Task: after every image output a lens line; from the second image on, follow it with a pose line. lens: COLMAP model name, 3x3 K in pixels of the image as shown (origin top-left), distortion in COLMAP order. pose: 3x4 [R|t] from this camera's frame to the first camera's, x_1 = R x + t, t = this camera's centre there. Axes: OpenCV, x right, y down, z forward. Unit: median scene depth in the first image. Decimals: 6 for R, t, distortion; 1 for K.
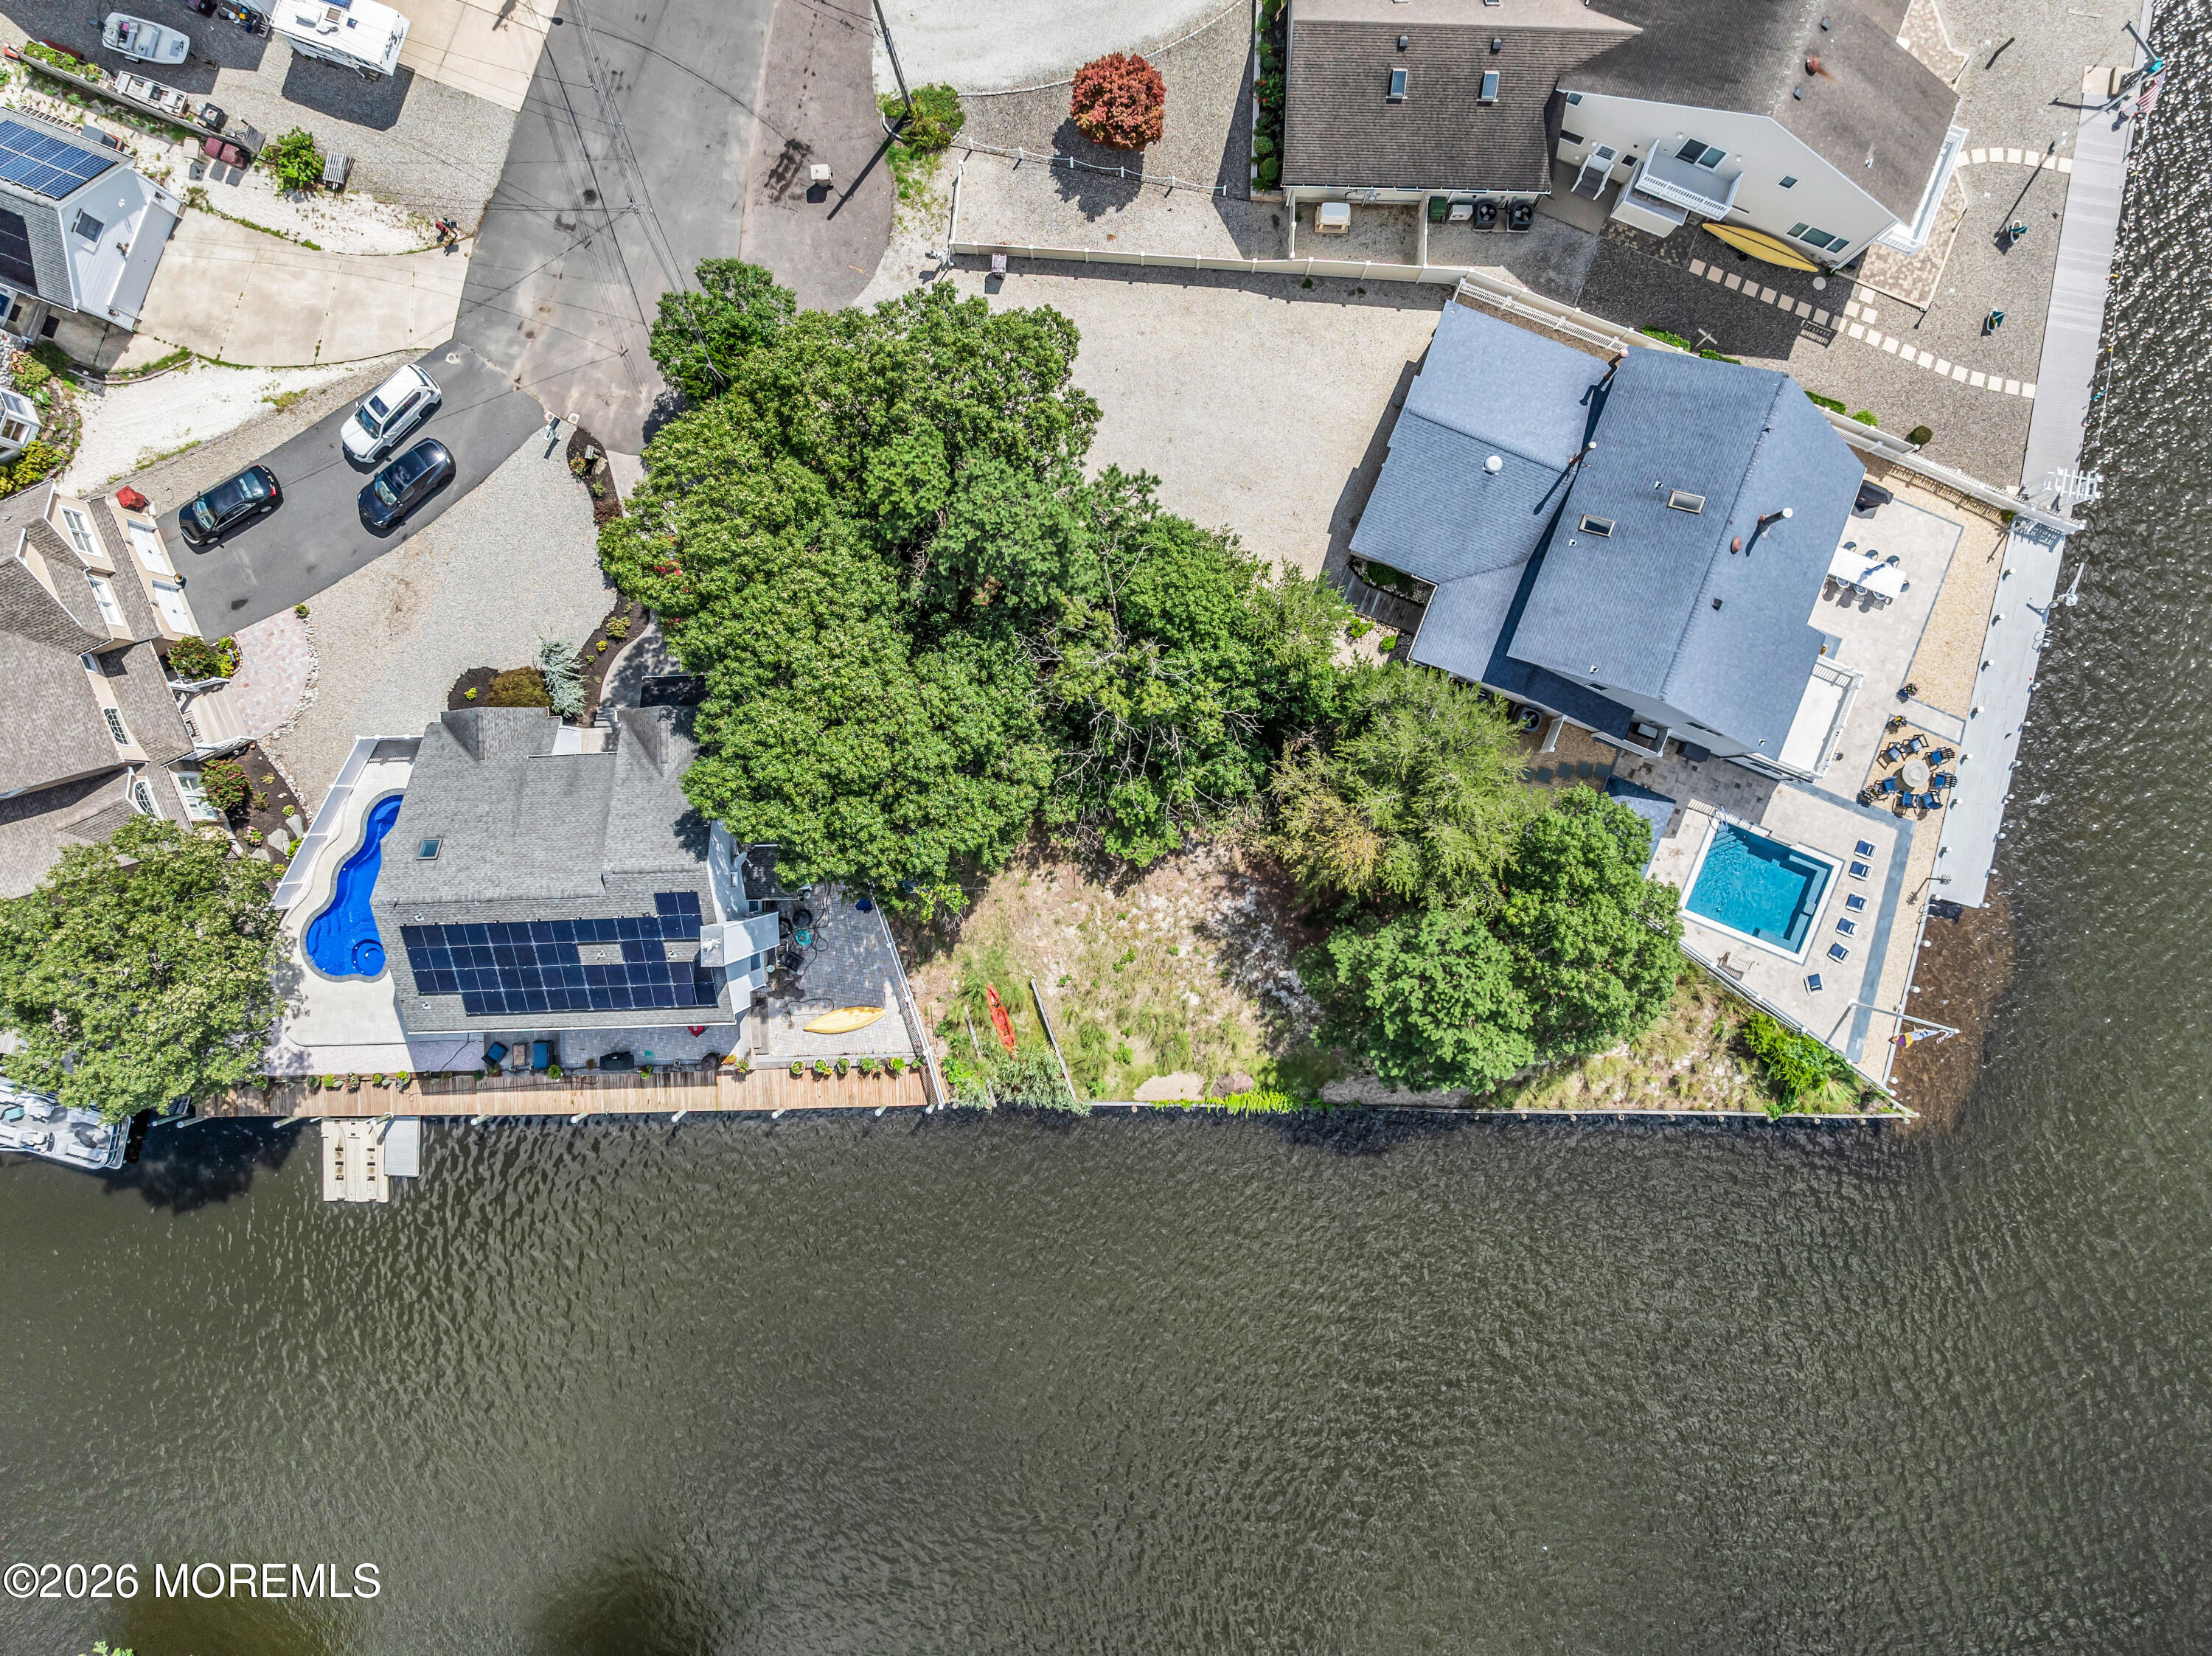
lens RADIAL K [[1570.7, 0, 1108.4], [0, 1570.7, 820.6], [0, 0, 1]] dist [-0.049776, 0.016203]
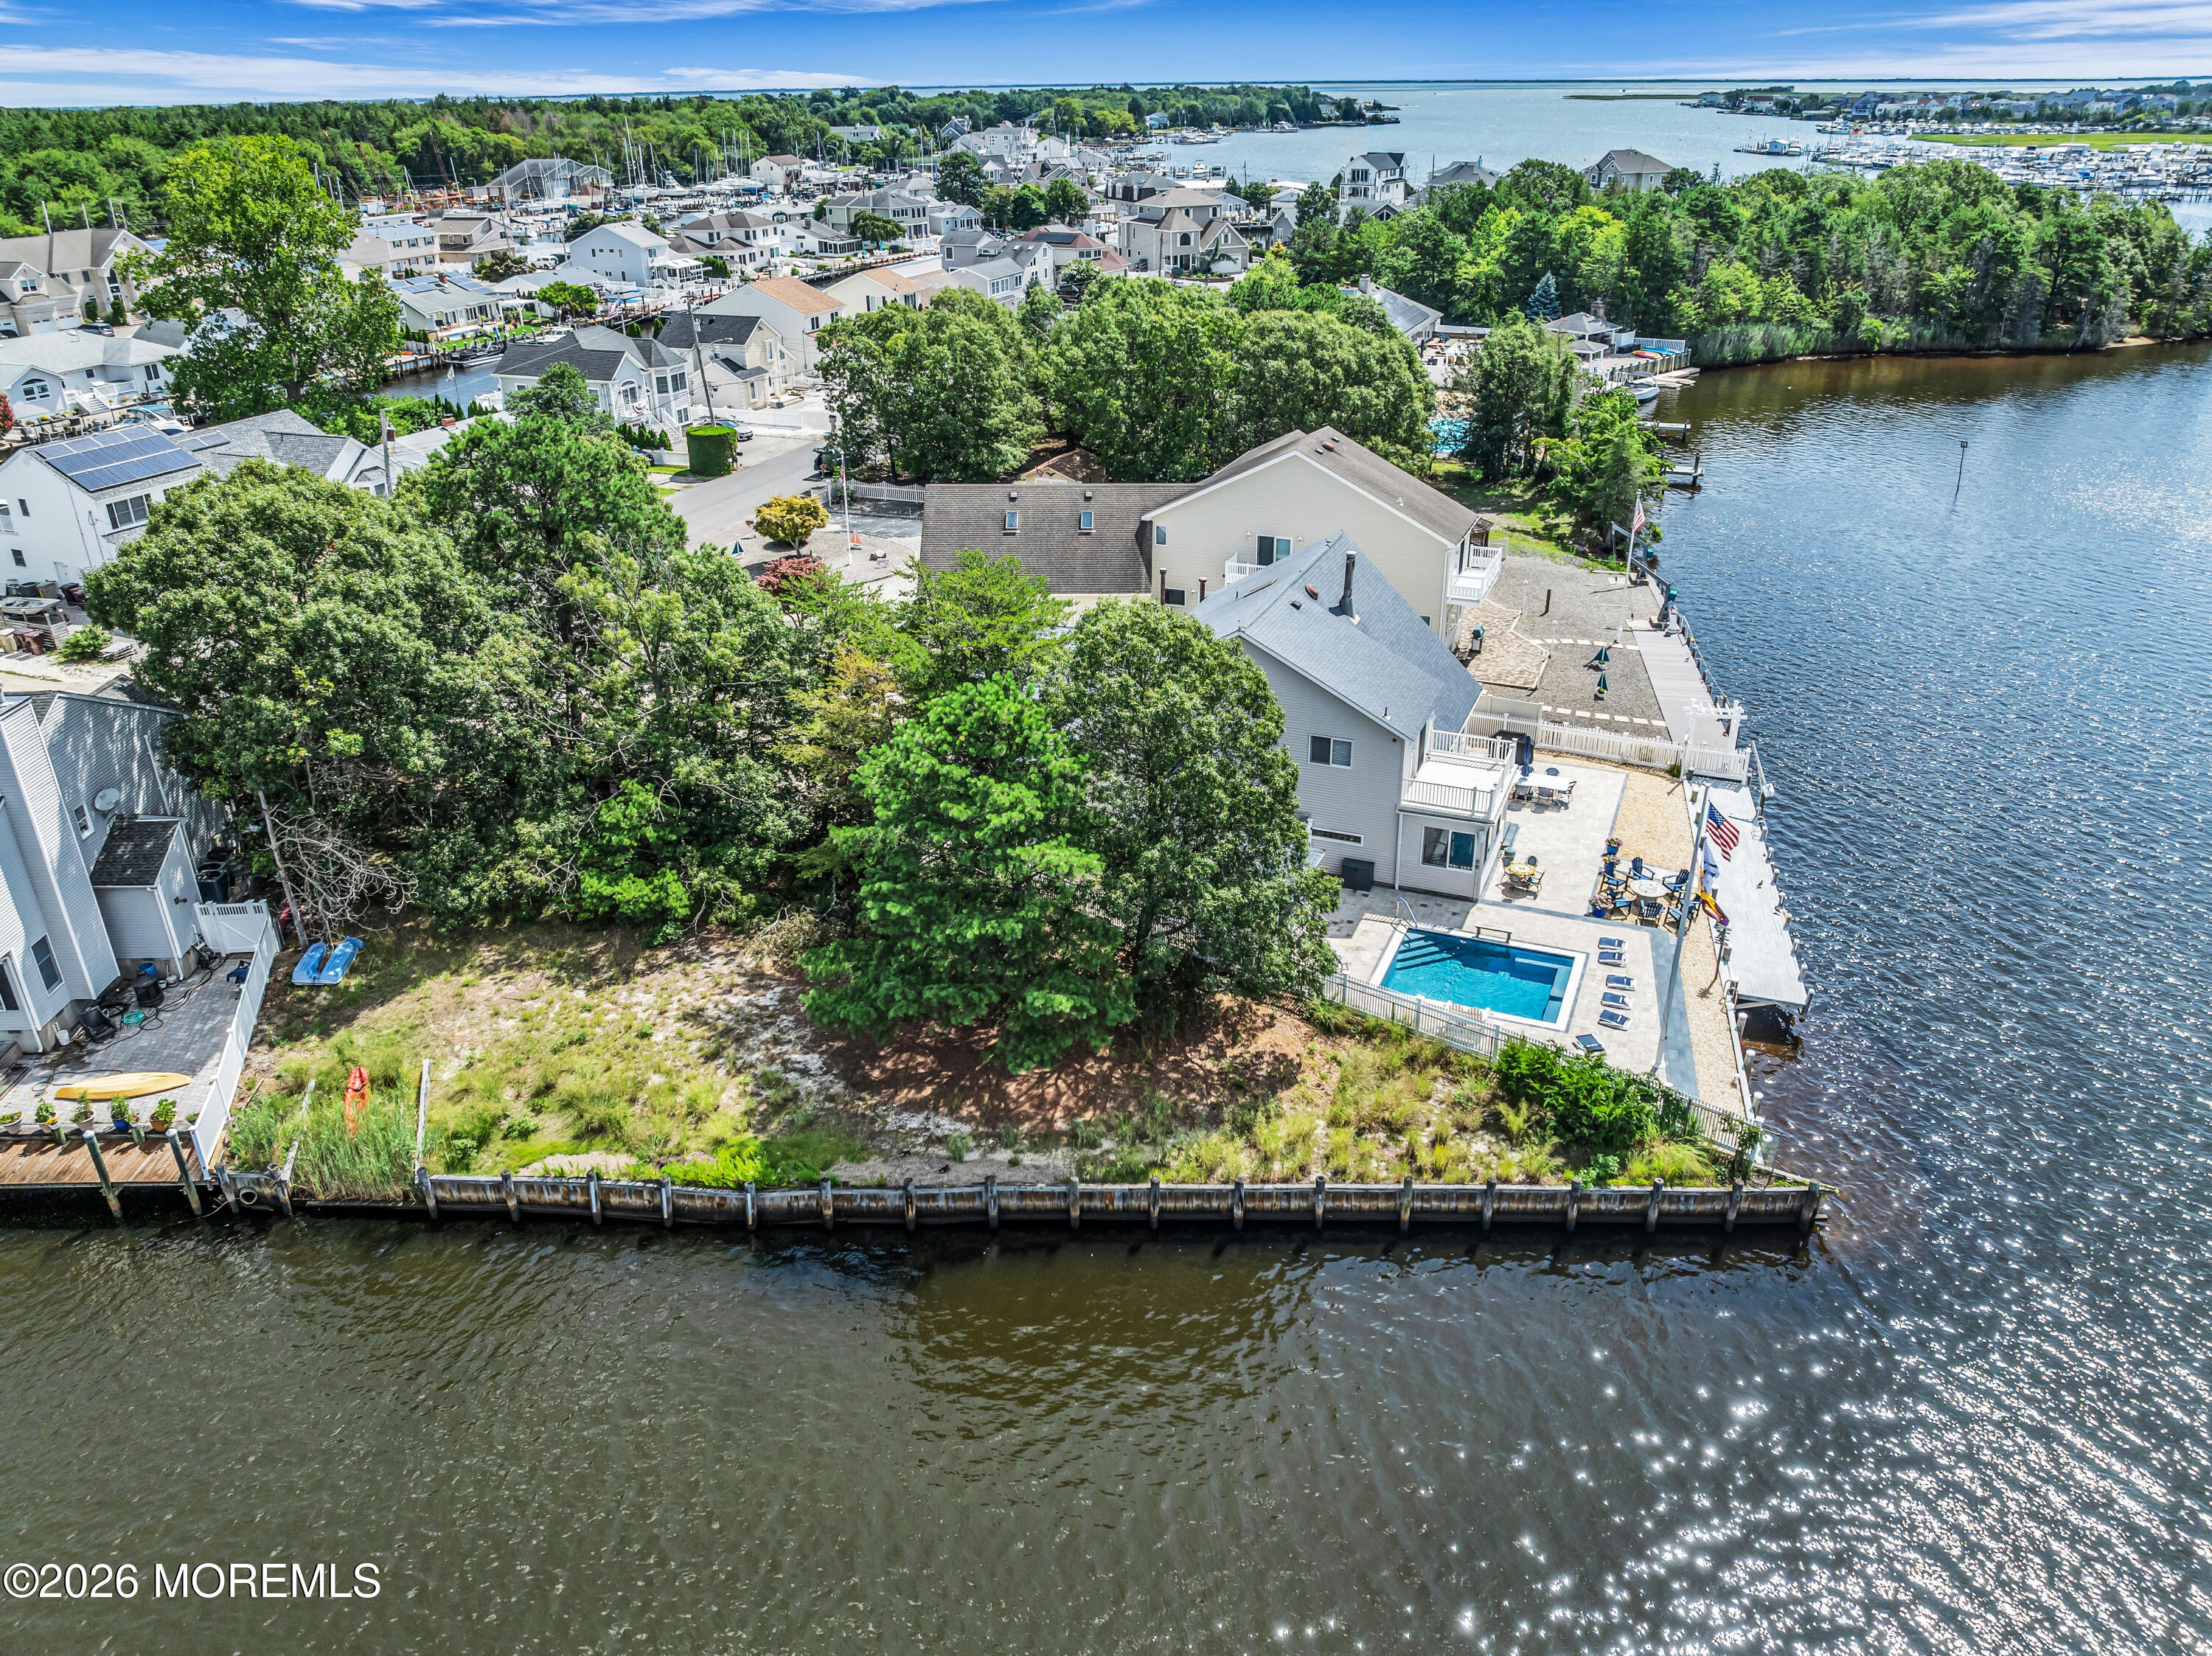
lens RADIAL K [[1570.7, 0, 1108.4], [0, 1570.7, 820.6], [0, 0, 1]] dist [-0.049776, 0.016203]
pose [[0.999835, 0.015246, -0.009925, 0.254027], [-0.015530, 0.431169, -0.902137, 0.669295], [-0.009475, 0.902142, 0.431335, 0.629210]]
